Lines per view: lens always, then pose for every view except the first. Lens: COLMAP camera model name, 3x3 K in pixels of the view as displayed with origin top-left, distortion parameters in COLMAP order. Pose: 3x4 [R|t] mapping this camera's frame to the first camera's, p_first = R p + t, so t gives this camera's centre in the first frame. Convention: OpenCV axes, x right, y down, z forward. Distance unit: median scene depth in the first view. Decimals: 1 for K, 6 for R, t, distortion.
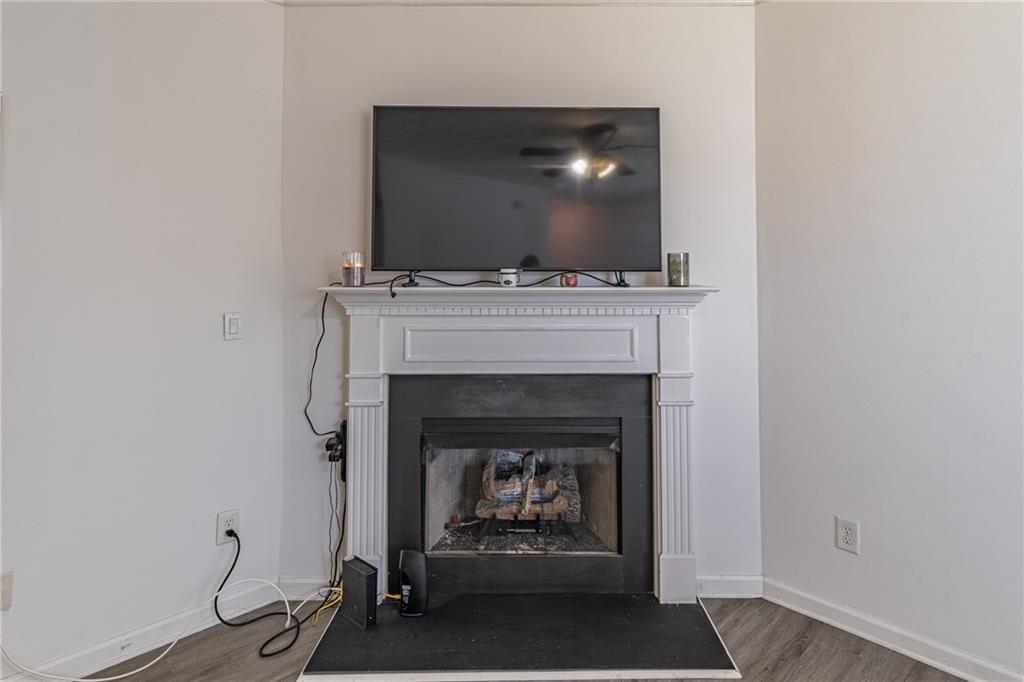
lens RADIAL K [[523.5, 0, 514.1], [0, 523.5, 257.5], [0, 0, 1]] dist [0.002005, 0.000080]
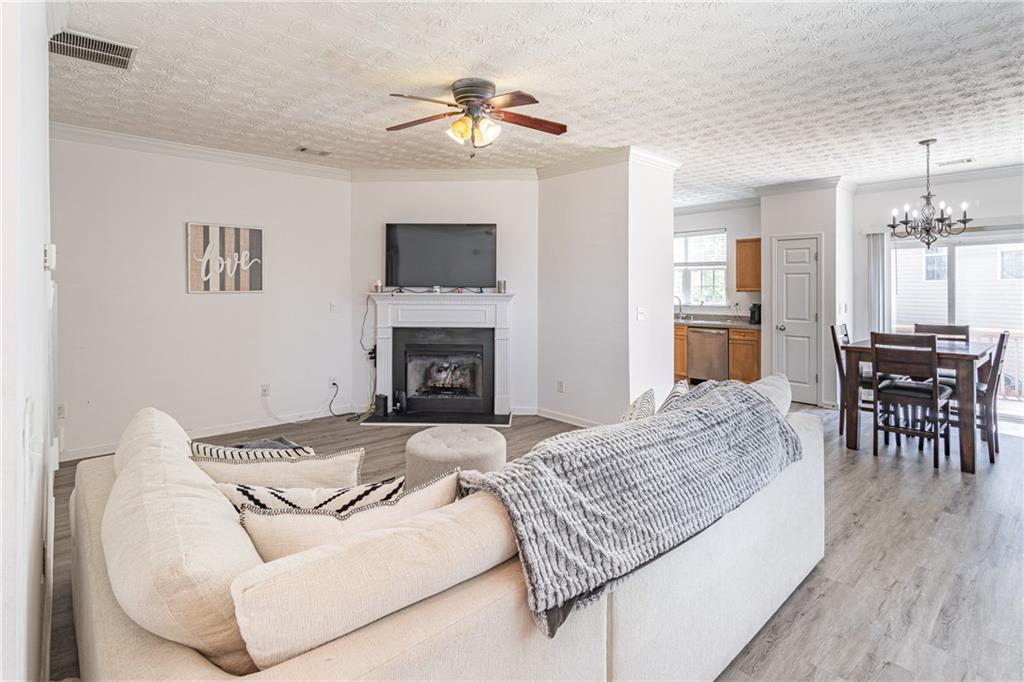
lens RADIAL K [[503.3, 0, 511.9], [0, 503.3, 286.9], [0, 0, 1]] dist [-0.002396, 0.000140]
pose [[0.998681, 0.003936, -0.051197, 0.478347], [-0.002359, 0.999522, 0.030830, -0.051871], [0.051294, -0.030669, 0.998213, -1.449370]]
